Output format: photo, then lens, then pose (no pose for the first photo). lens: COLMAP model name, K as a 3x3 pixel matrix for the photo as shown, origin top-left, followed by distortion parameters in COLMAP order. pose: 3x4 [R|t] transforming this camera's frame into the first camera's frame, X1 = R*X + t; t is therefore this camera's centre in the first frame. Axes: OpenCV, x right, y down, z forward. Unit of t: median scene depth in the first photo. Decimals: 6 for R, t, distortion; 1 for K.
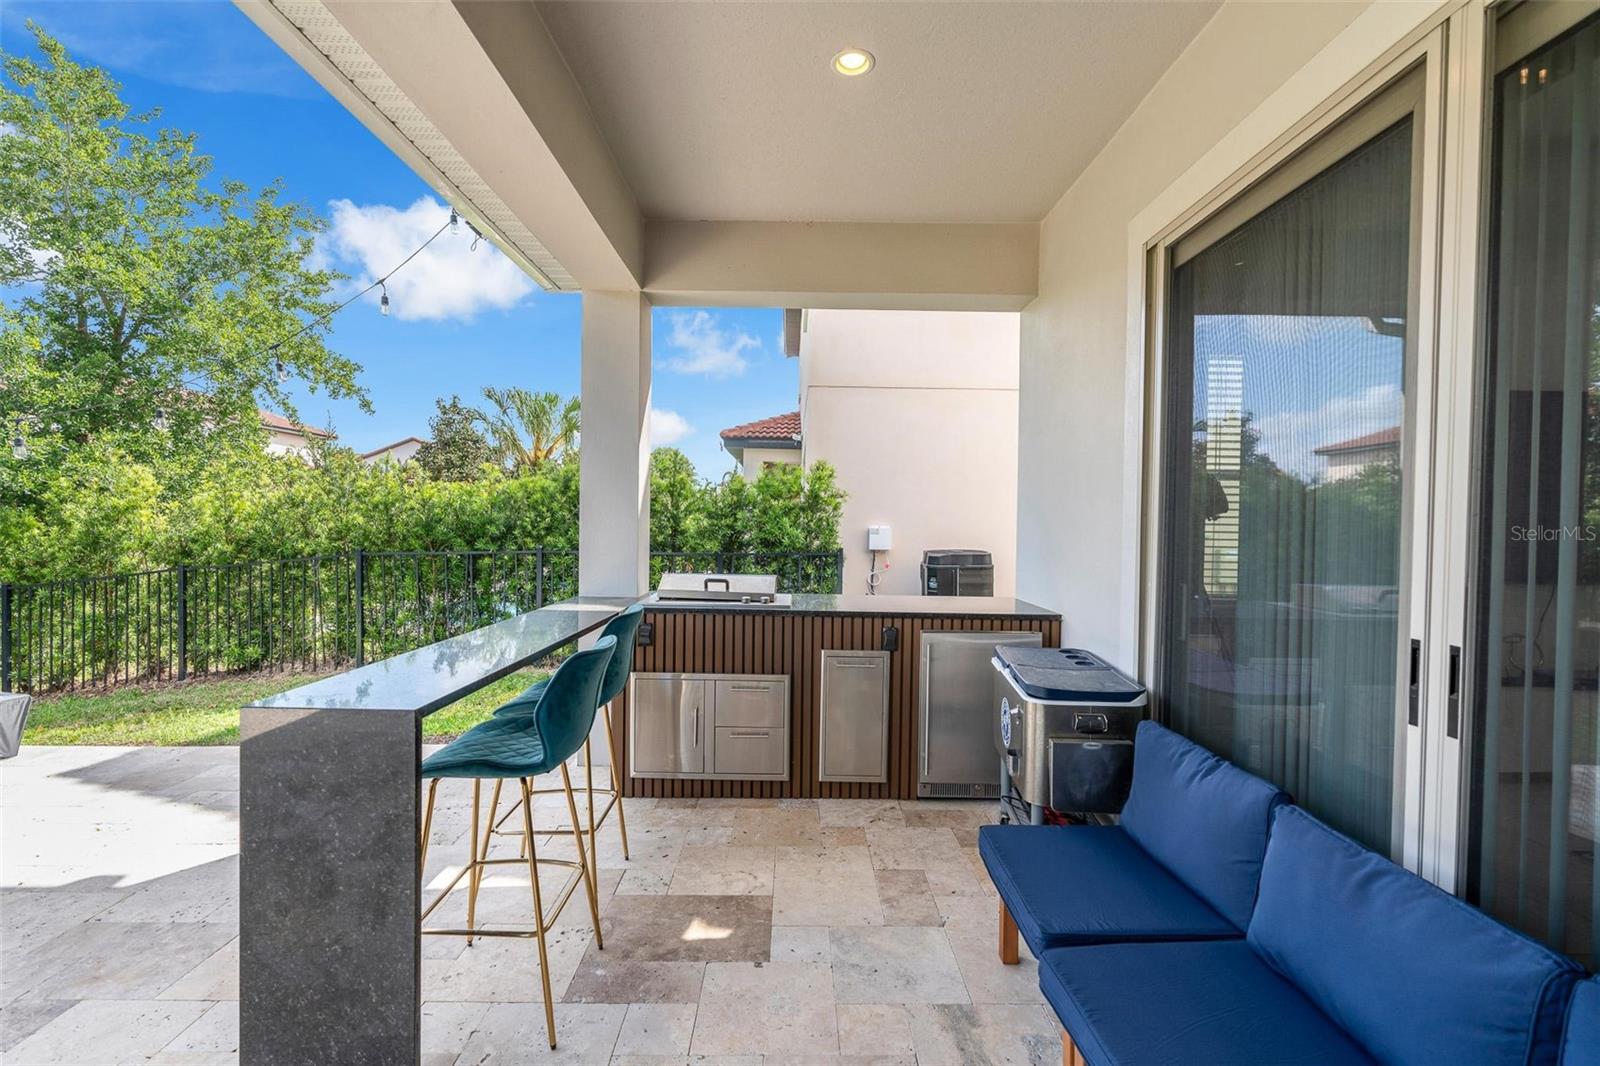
lens RADIAL K [[715.6, 0, 791.4], [0, 715.6, 534.0], [0, 0, 1]] dist [-0.001862, -0.000222]
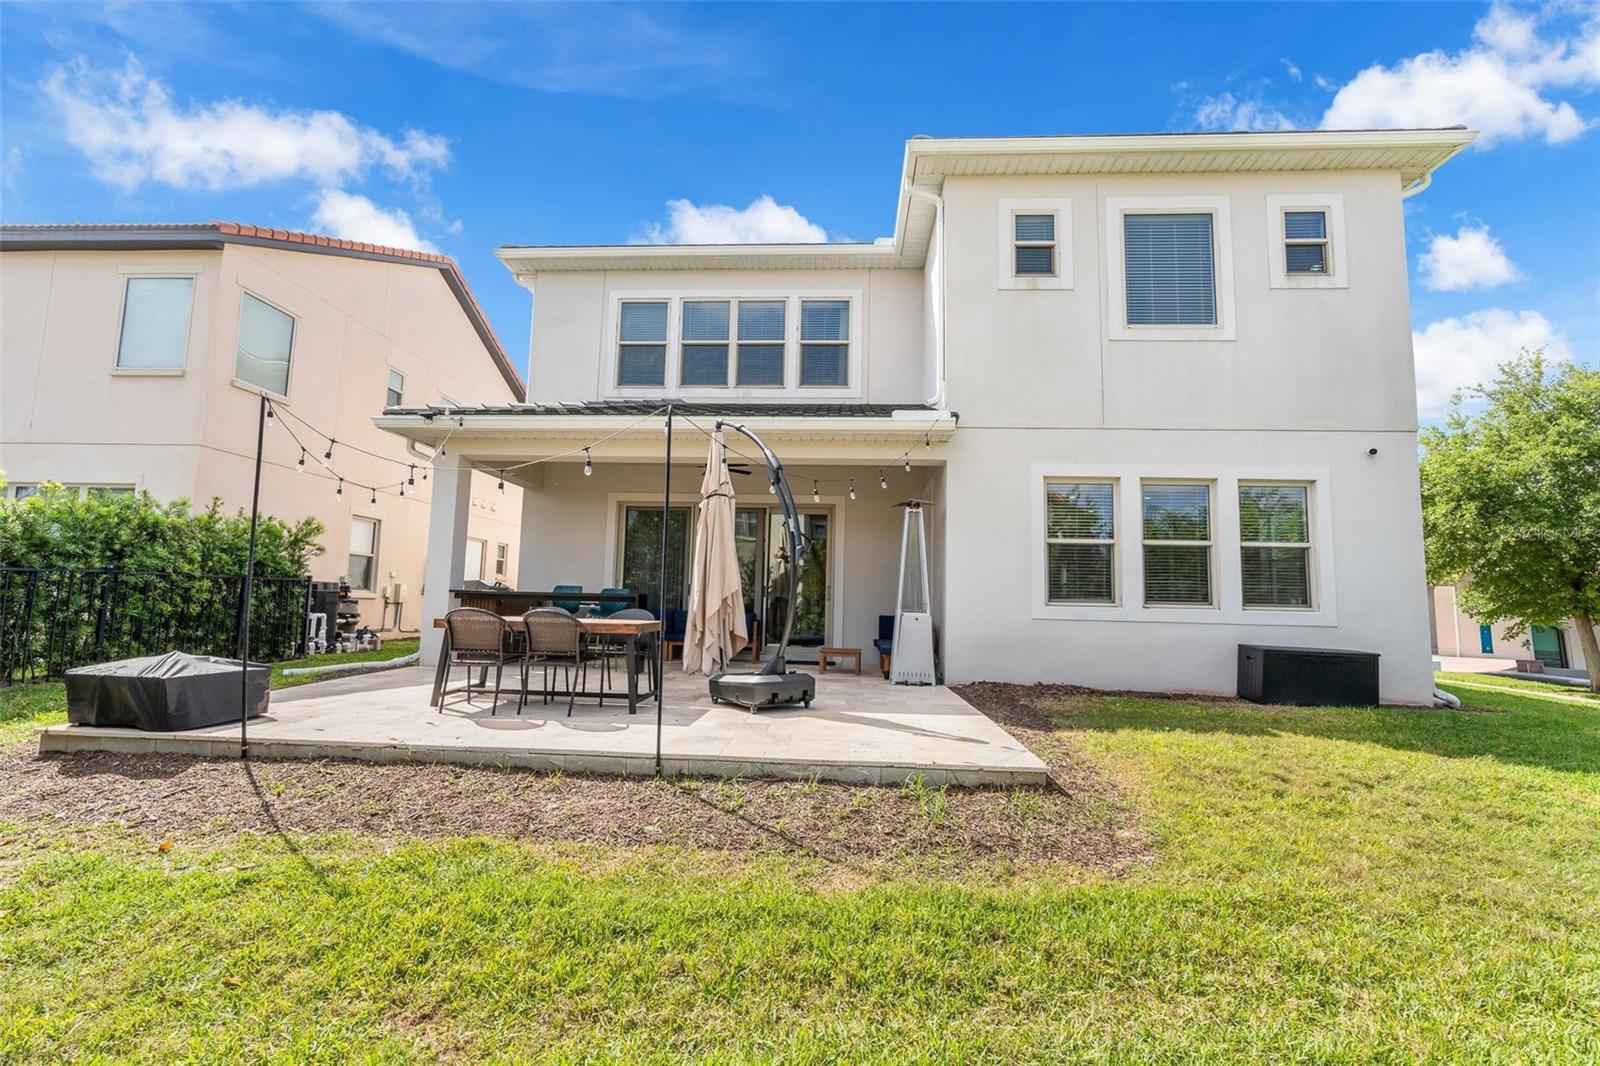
lens RADIAL K [[715.6, 0, 793.2], [0, 715.6, 537.0], [0, 0, 1]] dist [-0.001862, -0.000222]
pose [[0.066998, 0.083472, 0.994255, -1.325078], [-0.007051, 0.996509, -0.083186, 0.054947], [-0.997728, -0.001438, 0.067352, -0.119700]]
